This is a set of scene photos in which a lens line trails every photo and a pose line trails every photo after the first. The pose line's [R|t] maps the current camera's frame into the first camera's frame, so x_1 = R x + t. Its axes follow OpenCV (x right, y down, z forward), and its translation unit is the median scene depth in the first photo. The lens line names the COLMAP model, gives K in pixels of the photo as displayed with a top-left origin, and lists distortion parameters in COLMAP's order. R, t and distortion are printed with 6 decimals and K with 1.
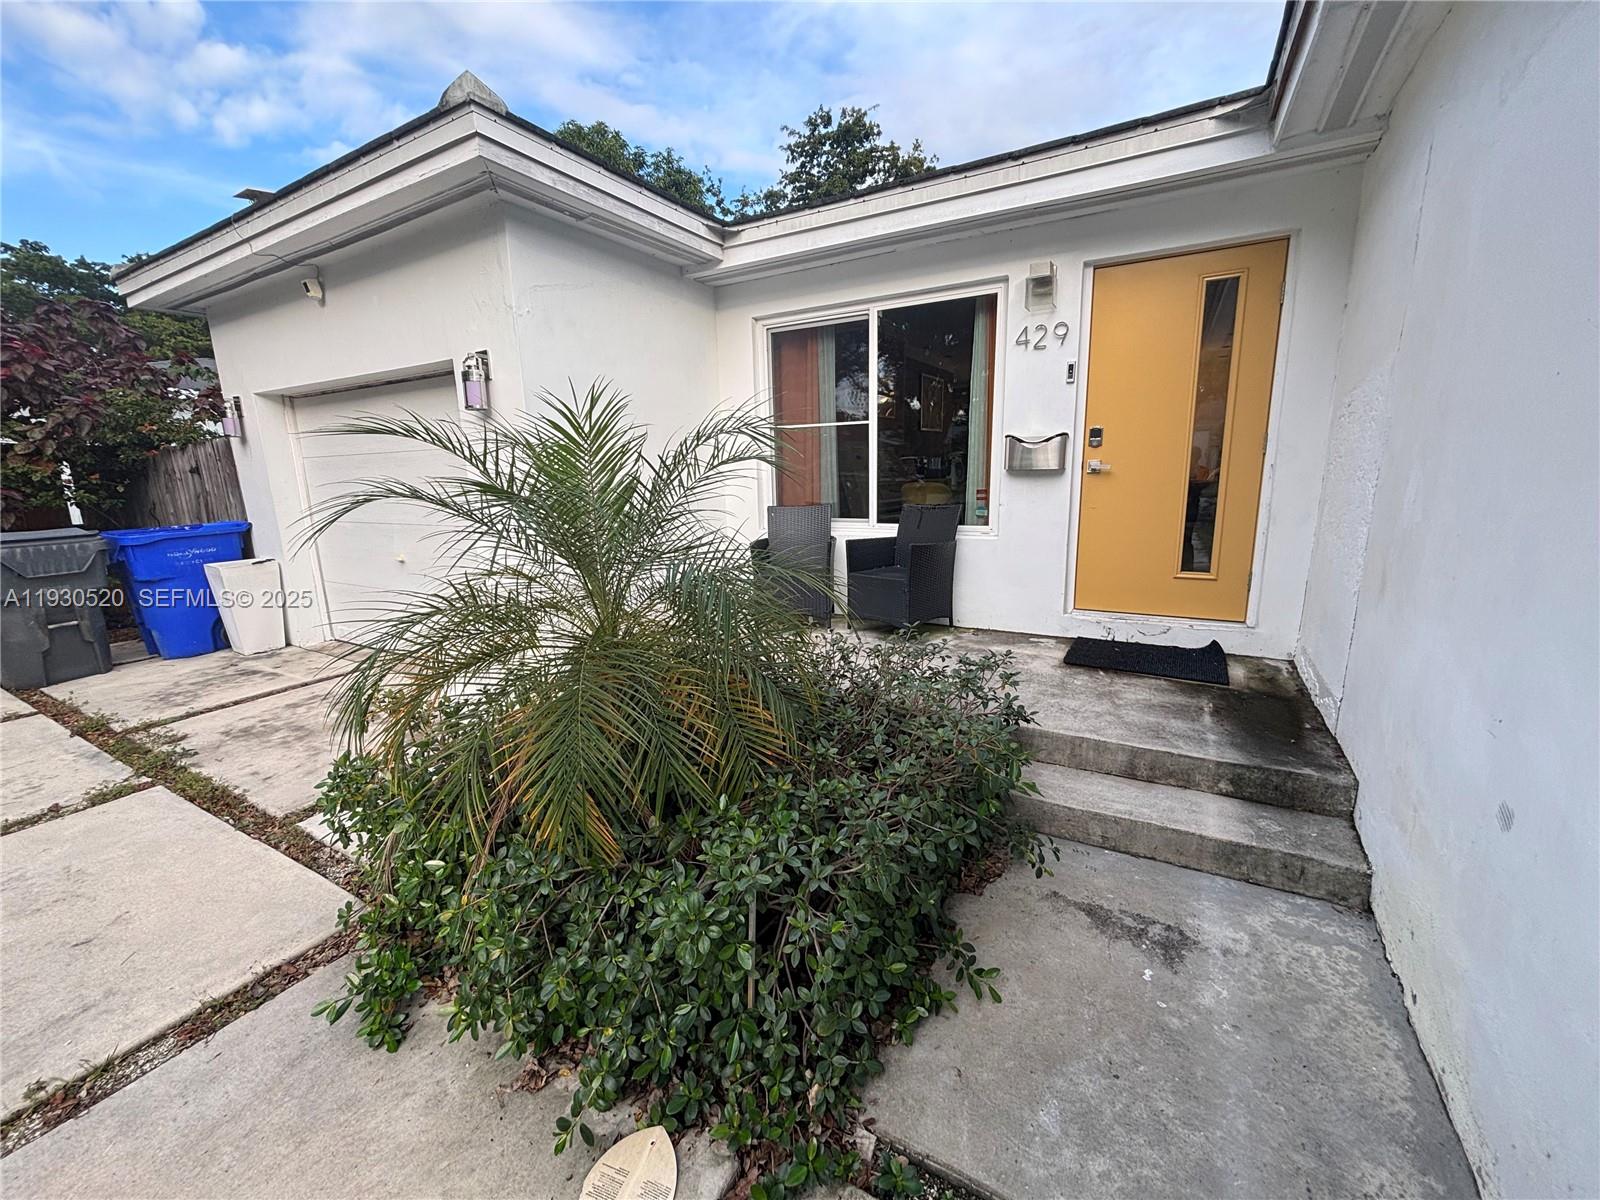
lens RADIAL K [[647.9, 0, 800.0], [0, 647.9, 600.0], [0, 0, 1]] dist [-0.033138, 0.013834]
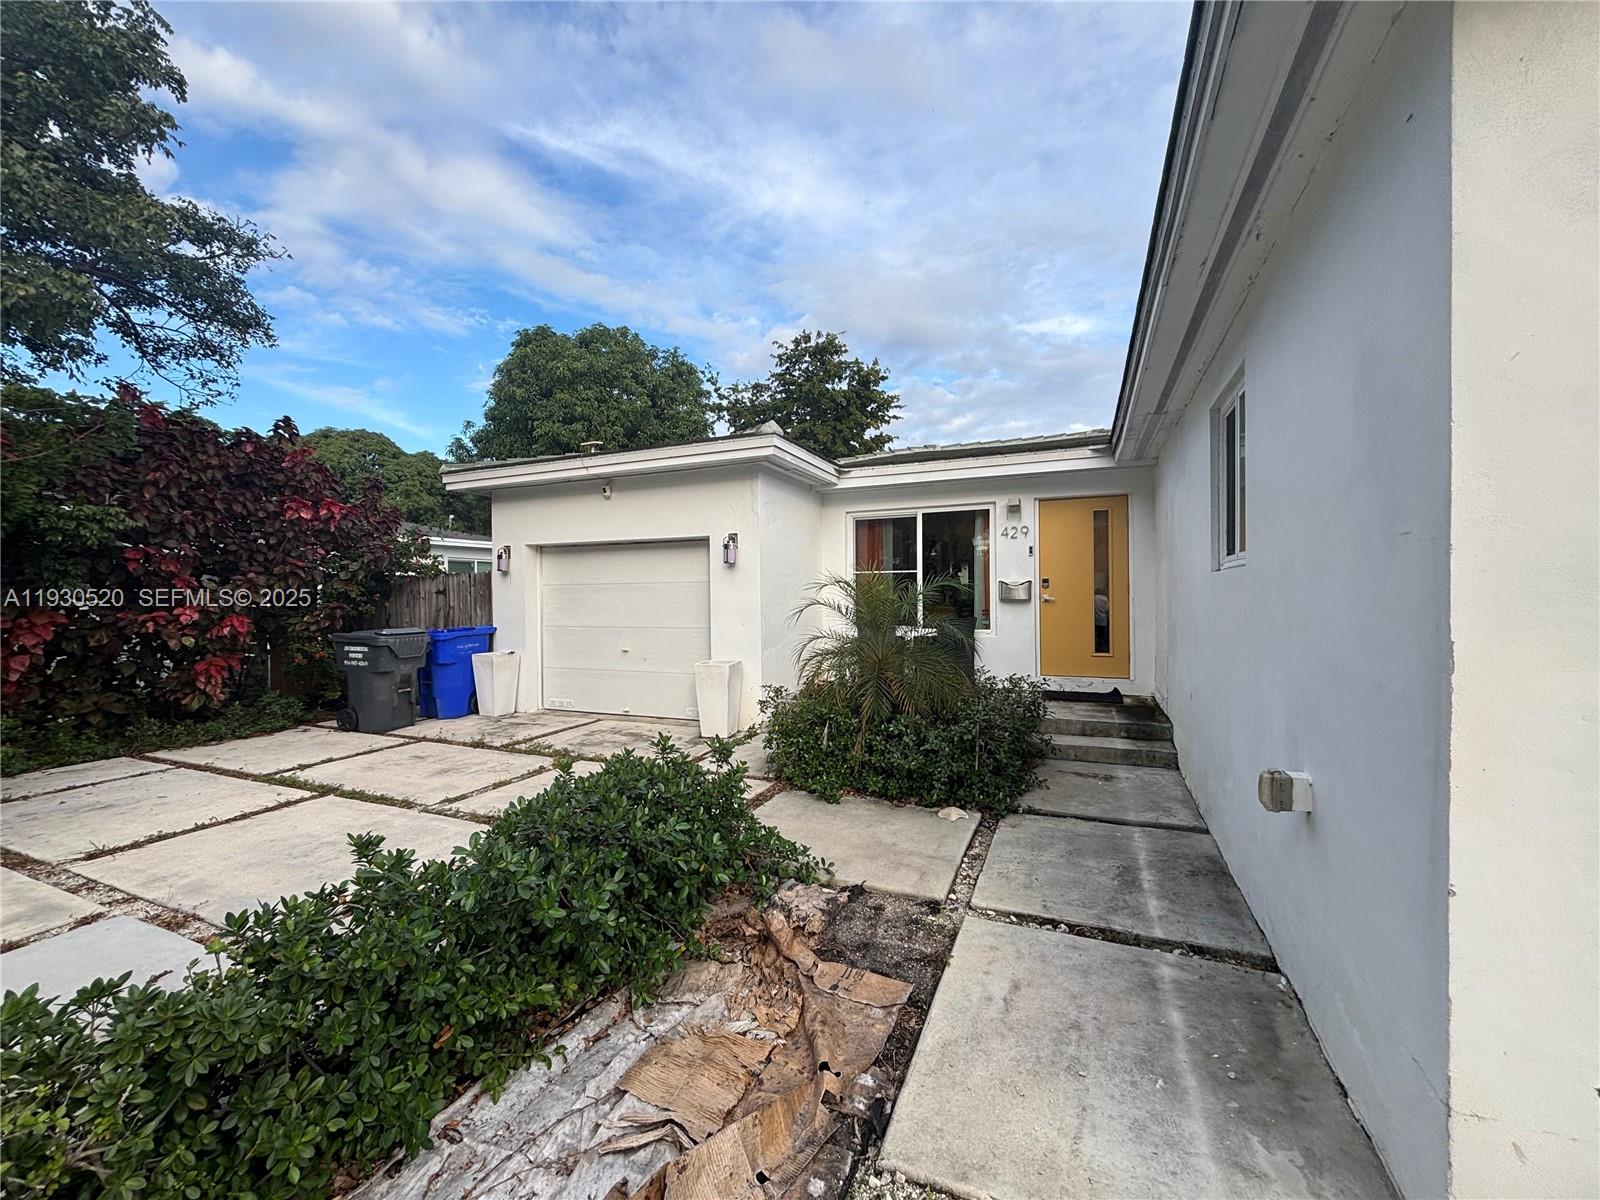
lens RADIAL K [[634.8, 0, 800.0], [0, 634.8, 600.0], [0, 0, 1]] dist [-0.000685, -0.000106]
pose [[0.994393, 0.013630, 0.104862, -0.386337], [0.007664, 0.979760, -0.200028, 0.140054], [-0.105466, 0.199710, 0.974163, -0.629173]]
